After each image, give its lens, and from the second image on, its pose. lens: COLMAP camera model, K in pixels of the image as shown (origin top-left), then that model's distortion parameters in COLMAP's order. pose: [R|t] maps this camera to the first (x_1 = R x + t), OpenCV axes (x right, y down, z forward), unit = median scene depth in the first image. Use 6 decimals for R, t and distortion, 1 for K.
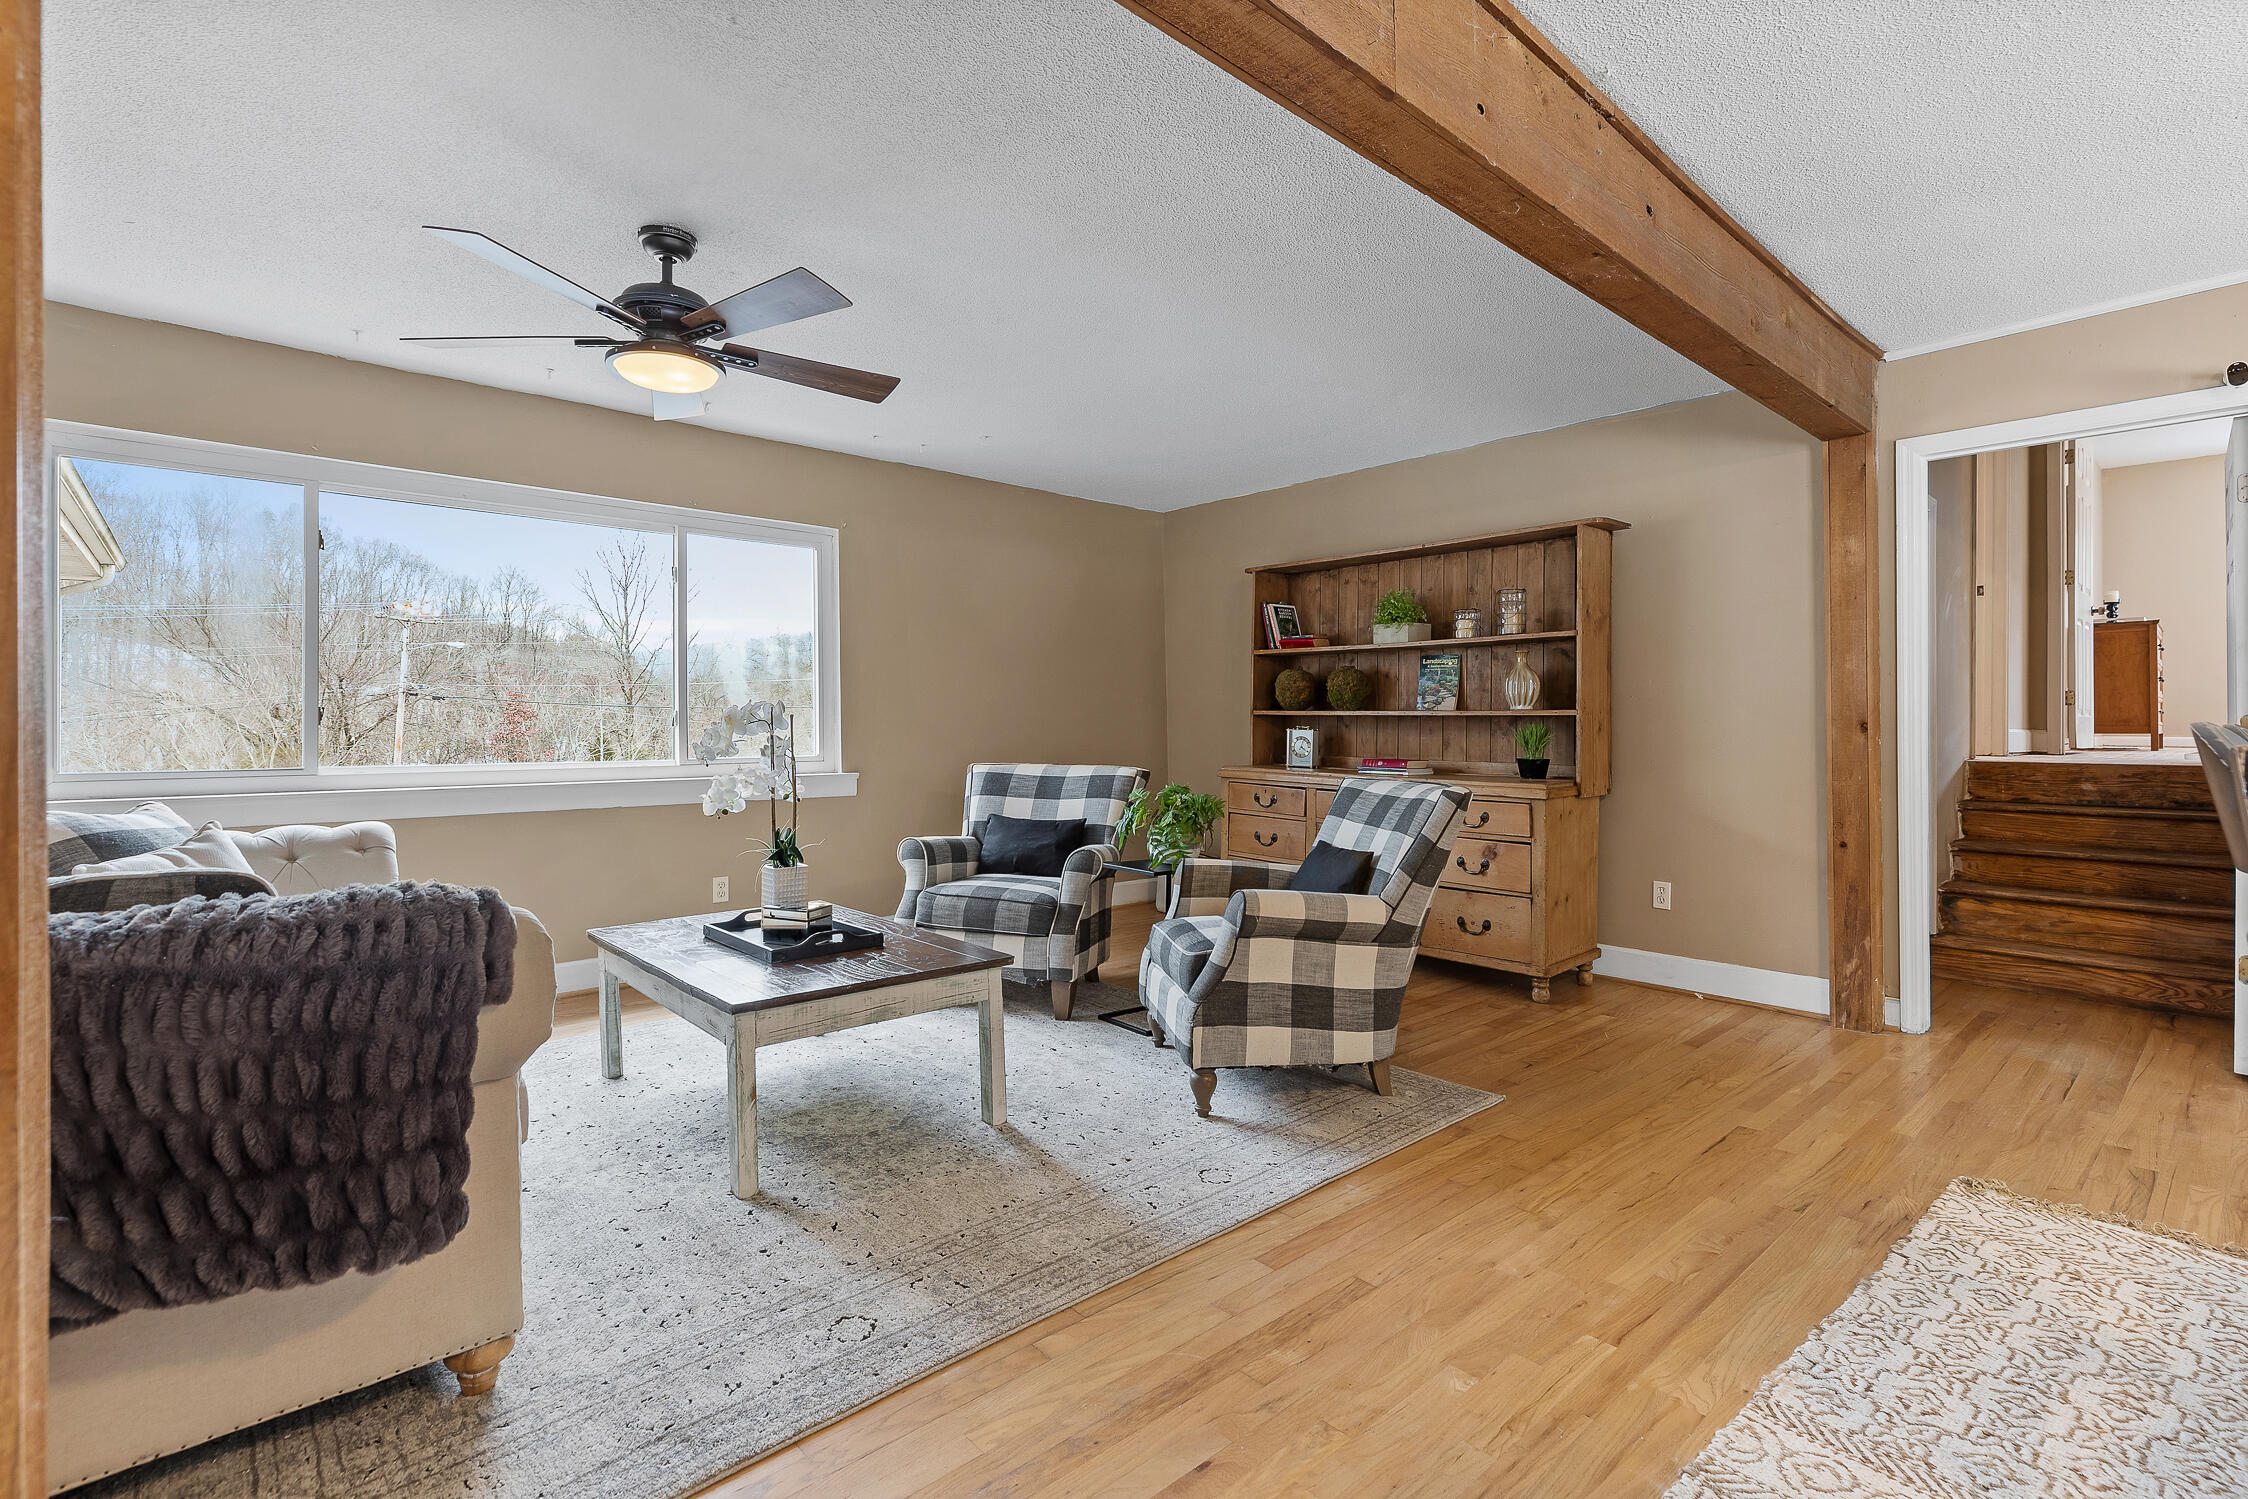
lens RADIAL K [[1026.7, 0, 1133.8], [0, 1026.7, 731.1], [0, 0, 1]] dist [0.000750, 0.000182]
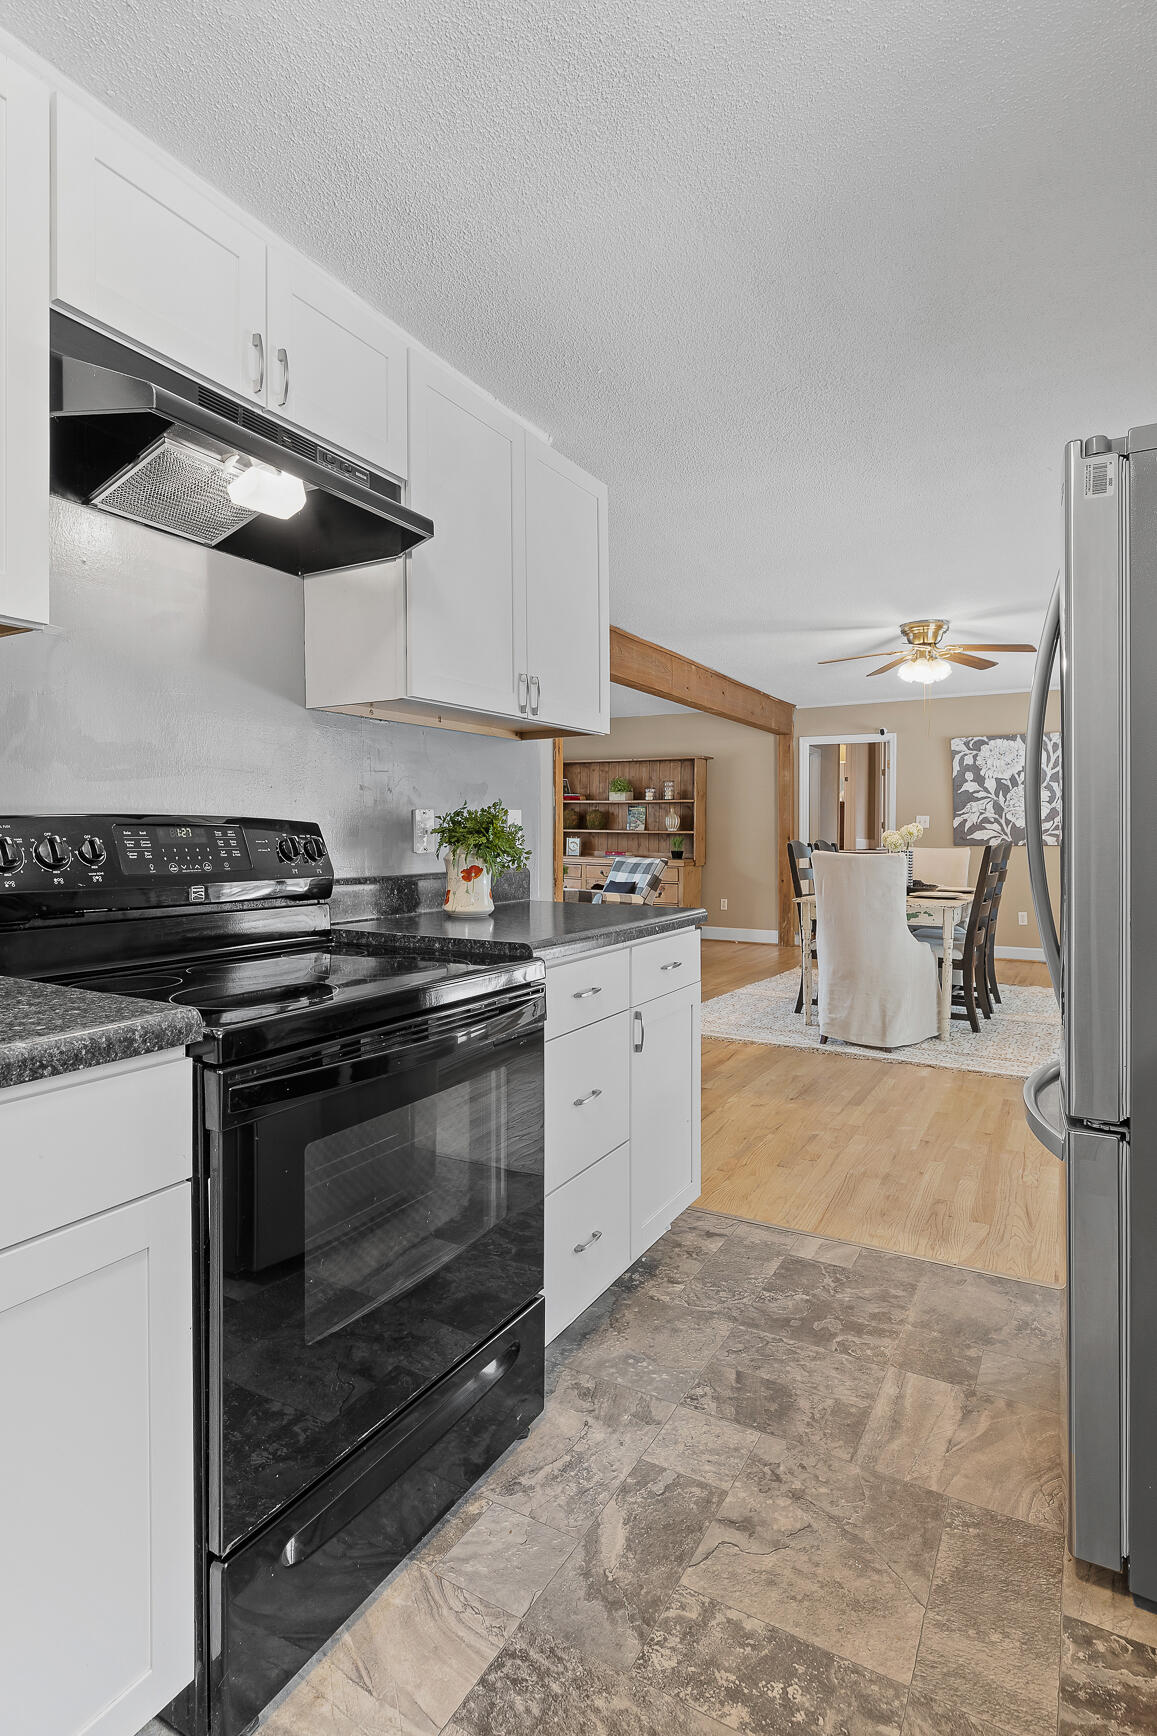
lens RADIAL K [[903.1, 0, 575.3], [0, 903.1, 863.0], [0, 0, 1]] dist [0.000173, -0.000001]
pose [[0.949791, -0.005426, 0.312839, -0.511564], [-0.003946, 0.999562, 0.029315, -0.006127], [-0.312861, -0.029078, 0.949354, -0.964176]]
